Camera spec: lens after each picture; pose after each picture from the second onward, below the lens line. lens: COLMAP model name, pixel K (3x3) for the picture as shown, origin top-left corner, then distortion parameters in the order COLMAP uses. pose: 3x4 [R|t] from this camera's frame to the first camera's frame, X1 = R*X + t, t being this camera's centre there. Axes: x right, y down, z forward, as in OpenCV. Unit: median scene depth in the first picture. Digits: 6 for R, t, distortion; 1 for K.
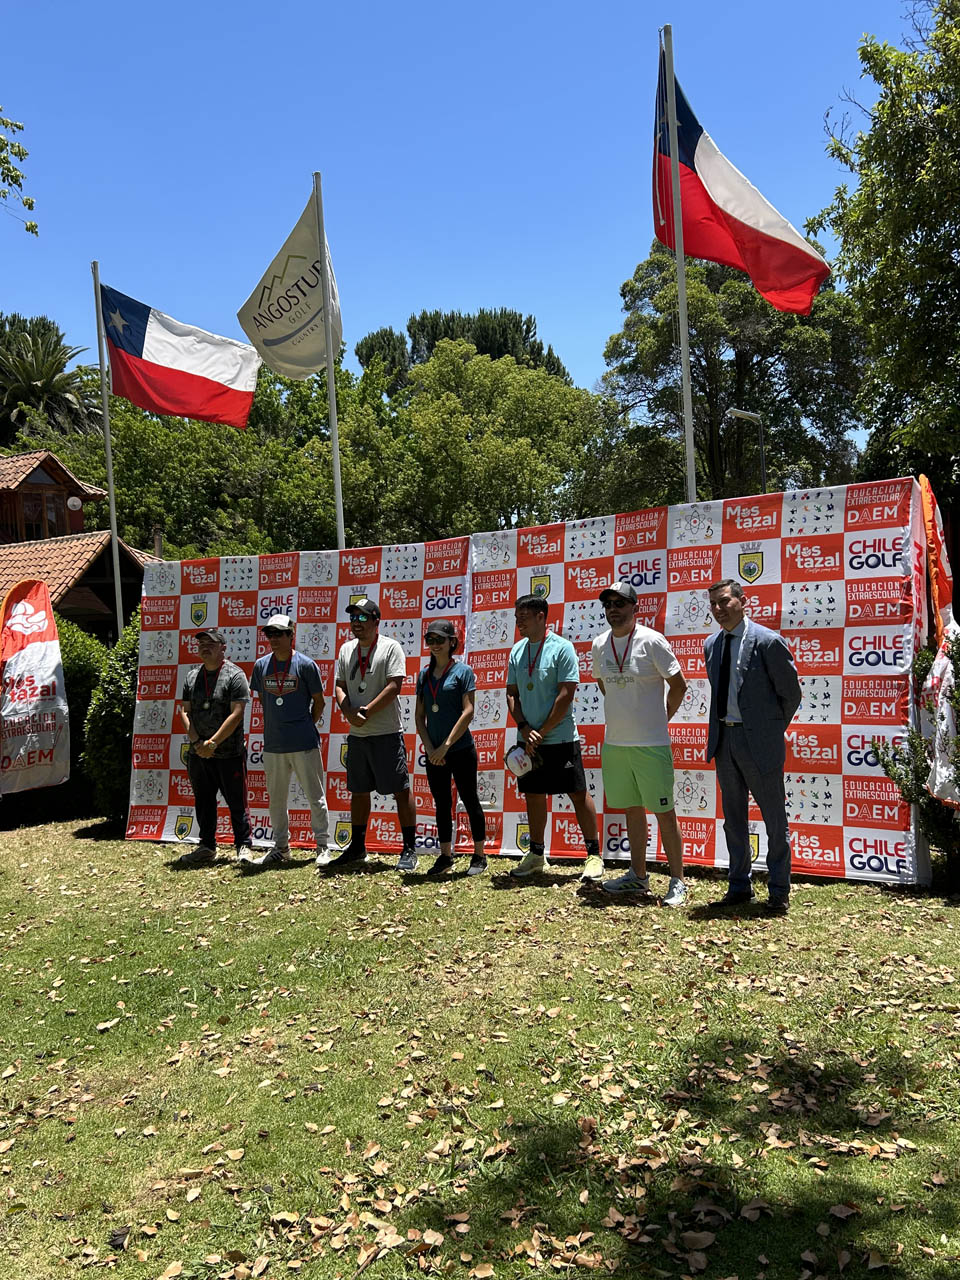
lens RADIAL K [[1109.7, 0, 479.8], [0, 1109.7, 660.1], [0, 0, 1]] dist [0.112064, -0.007371]
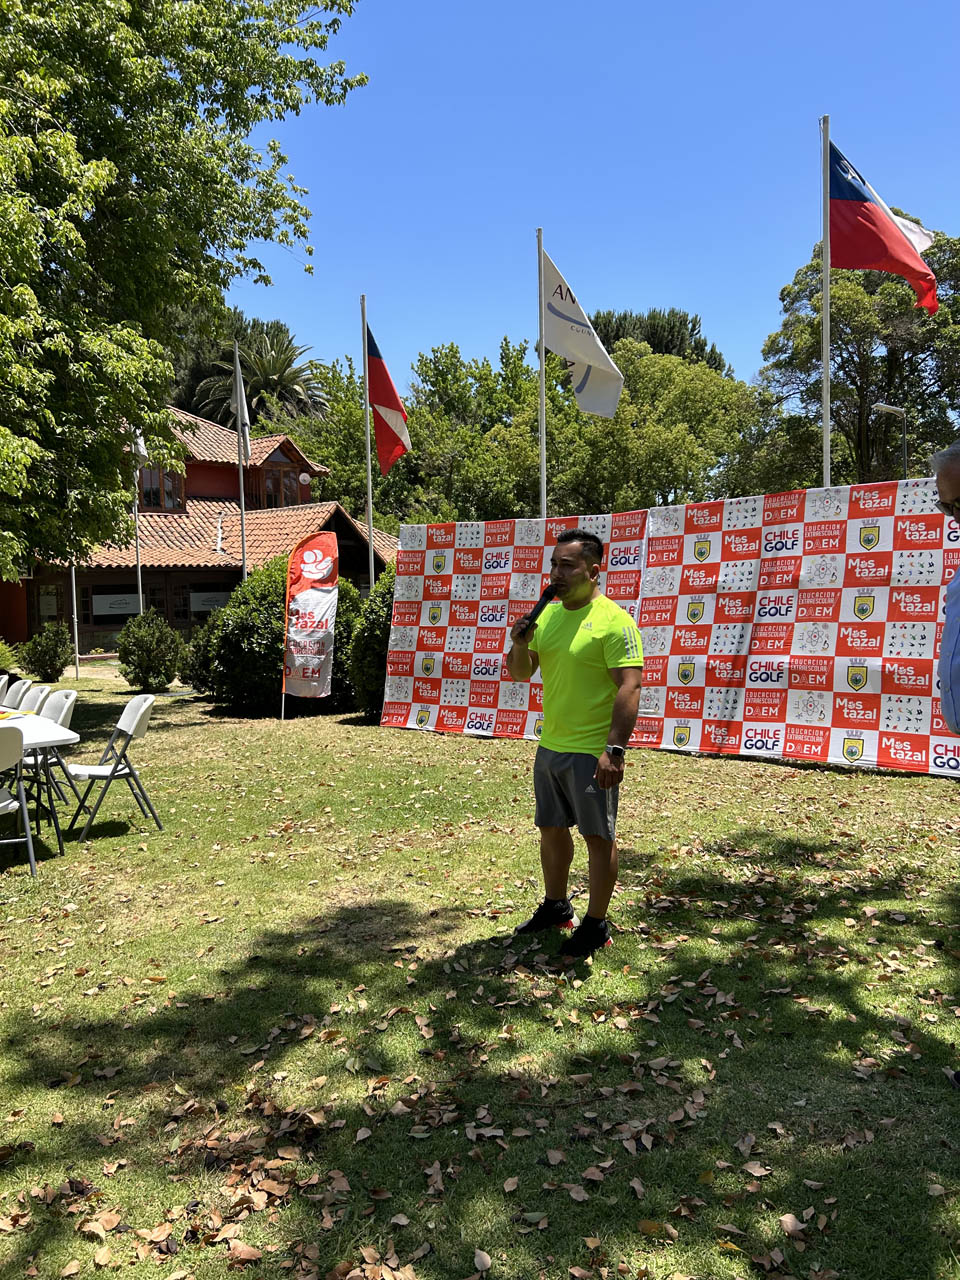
lens RADIAL K [[988.2, 0, 466.5], [0, 988.2, 644.3], [0, 0, 1]] dist [0.175762, -0.381278]
pose [[0.985911, 0.047841, -0.160285, -0.018131], [-0.044275, 0.998688, 0.025748, 0.020469], [0.161306, -0.018288, 0.986735, -0.154819]]
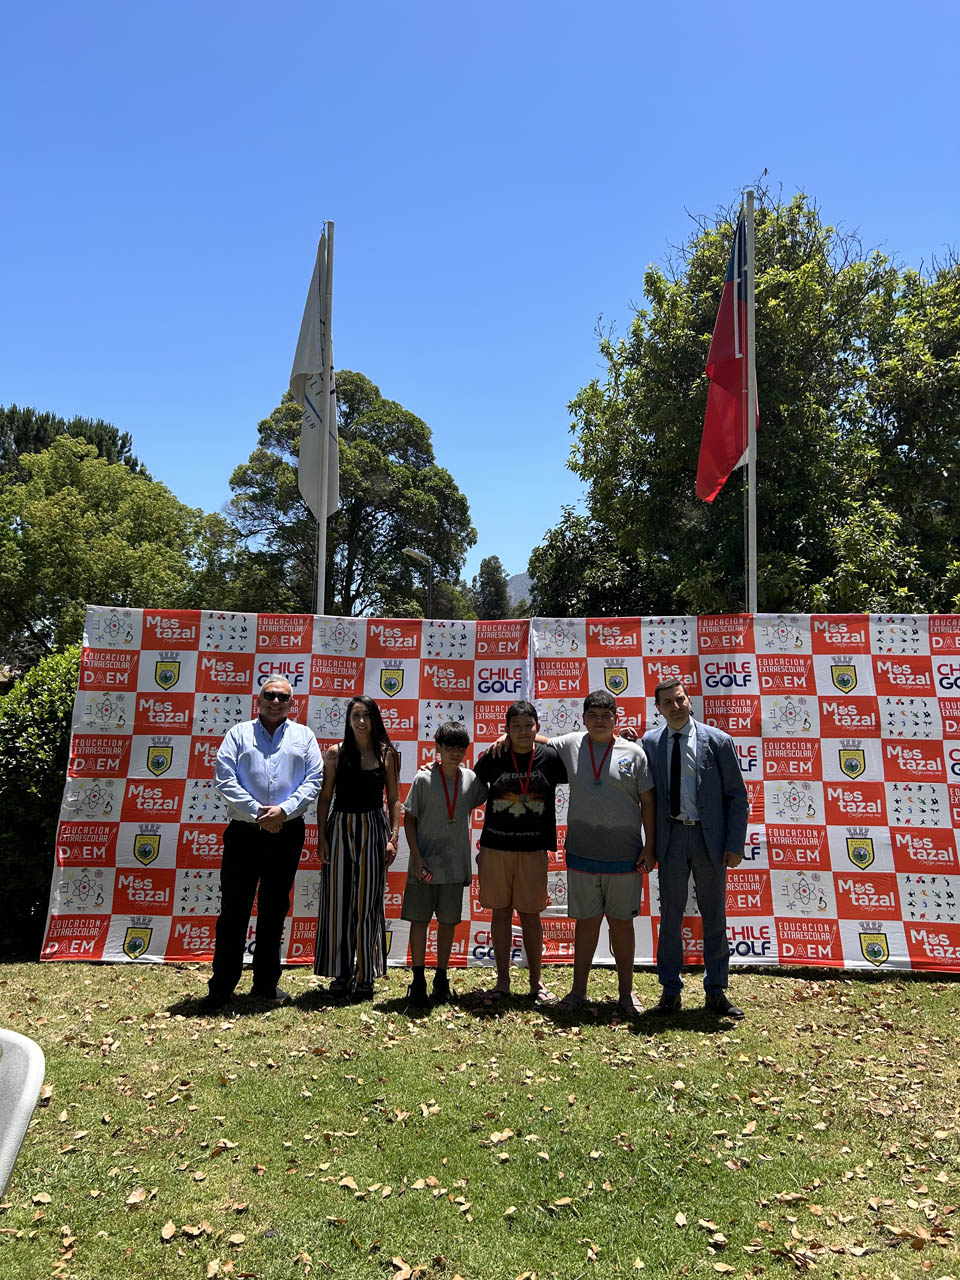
lens RADIAL K [[958.9, 0, 480.0], [0, 958.9, 640.0], [0, 0, 1]] dist [0.012991, -0.000311]
pose [[0.876142, 0.111194, 0.469053, -0.329461], [-0.049892, 0.988724, -0.141194, 0.018799], [-0.479464, 0.100304, 0.871810, 0.230430]]
